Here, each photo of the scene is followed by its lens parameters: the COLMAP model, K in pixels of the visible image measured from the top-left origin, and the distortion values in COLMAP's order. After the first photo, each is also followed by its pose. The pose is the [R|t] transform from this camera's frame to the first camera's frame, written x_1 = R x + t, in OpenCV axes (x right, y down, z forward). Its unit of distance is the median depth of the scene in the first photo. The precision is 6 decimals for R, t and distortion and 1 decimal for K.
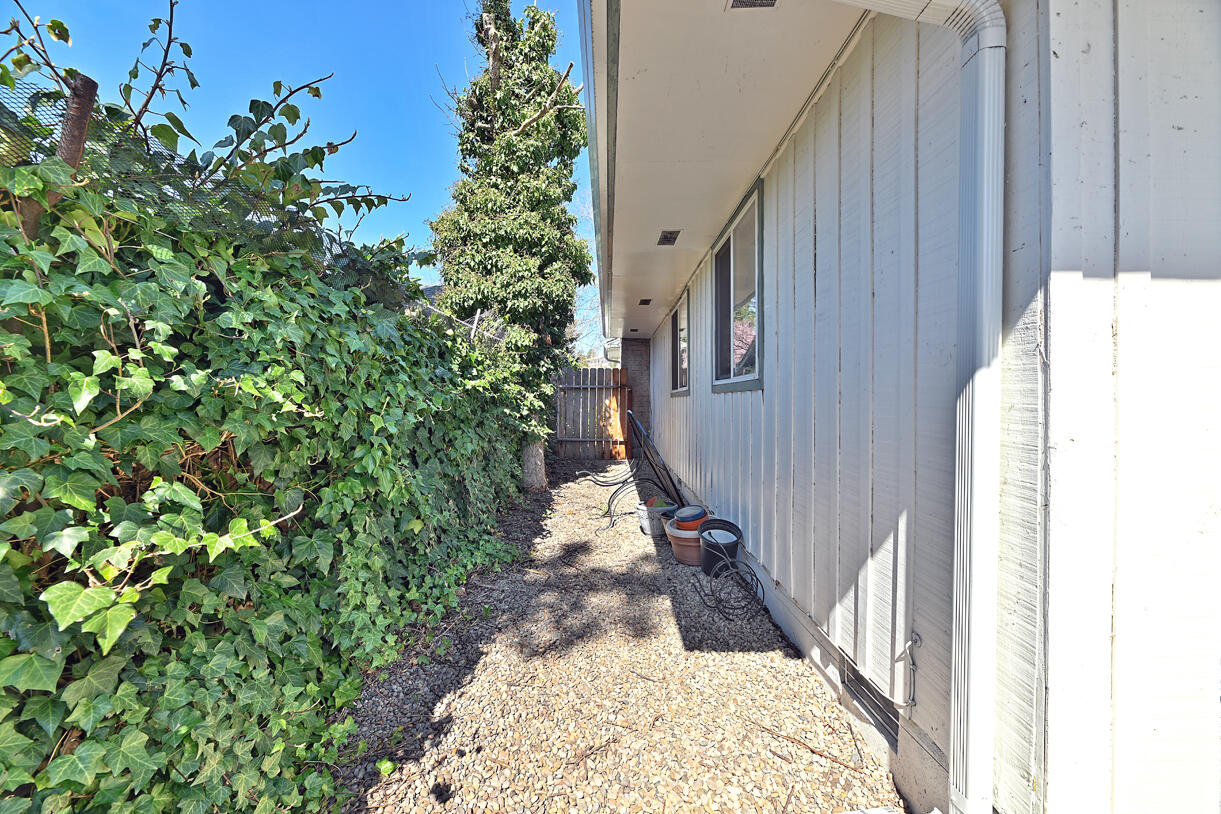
lens RADIAL K [[492.5, 0, 606.6], [0, 492.5, 405.9], [0, 0, 1]] dist [-0.000127, -0.003099]
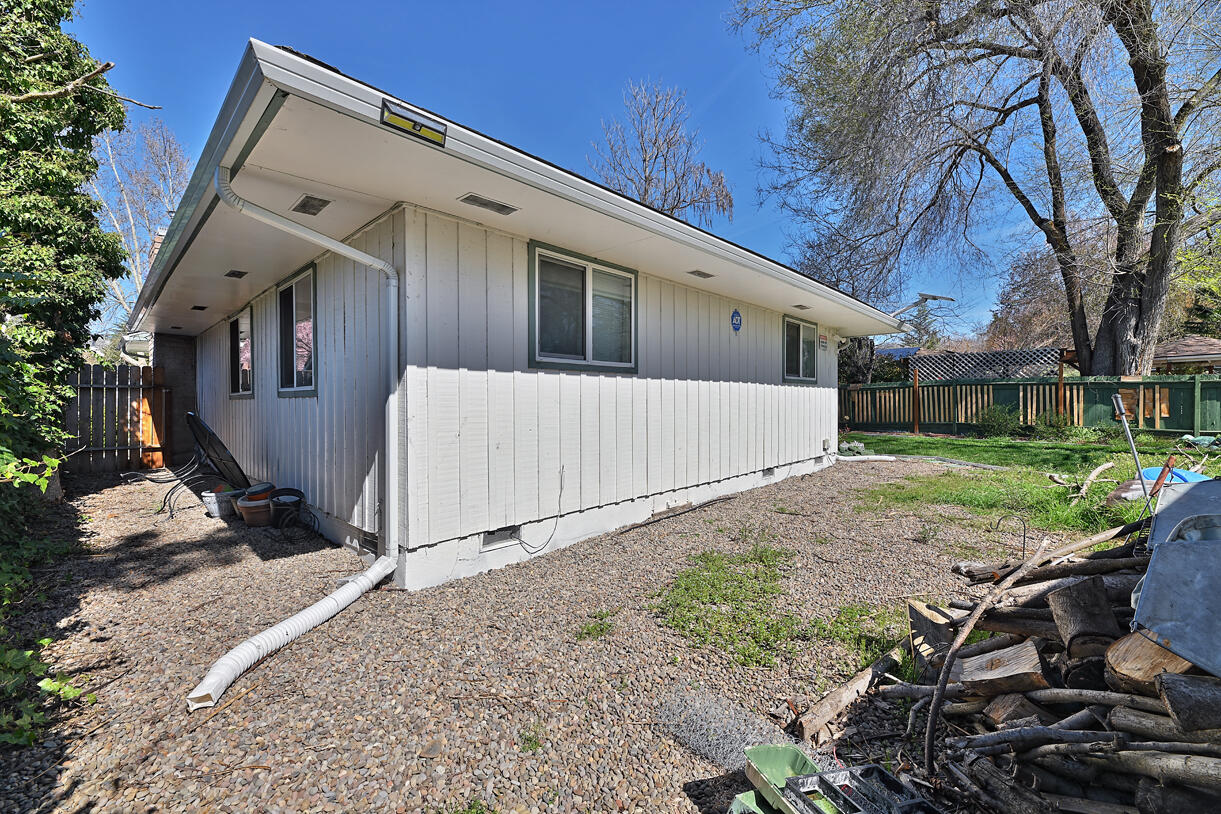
lens RADIAL K [[492.5, 0, 606.6], [0, 492.5, 405.9], [0, 0, 1]] dist [-0.000127, -0.003099]
pose [[0.689934, -0.009115, 0.723815, -0.090426], [0.009073, 0.999951, 0.003944, -0.001173], [-0.723816, 0.003846, 0.689983, -0.370167]]
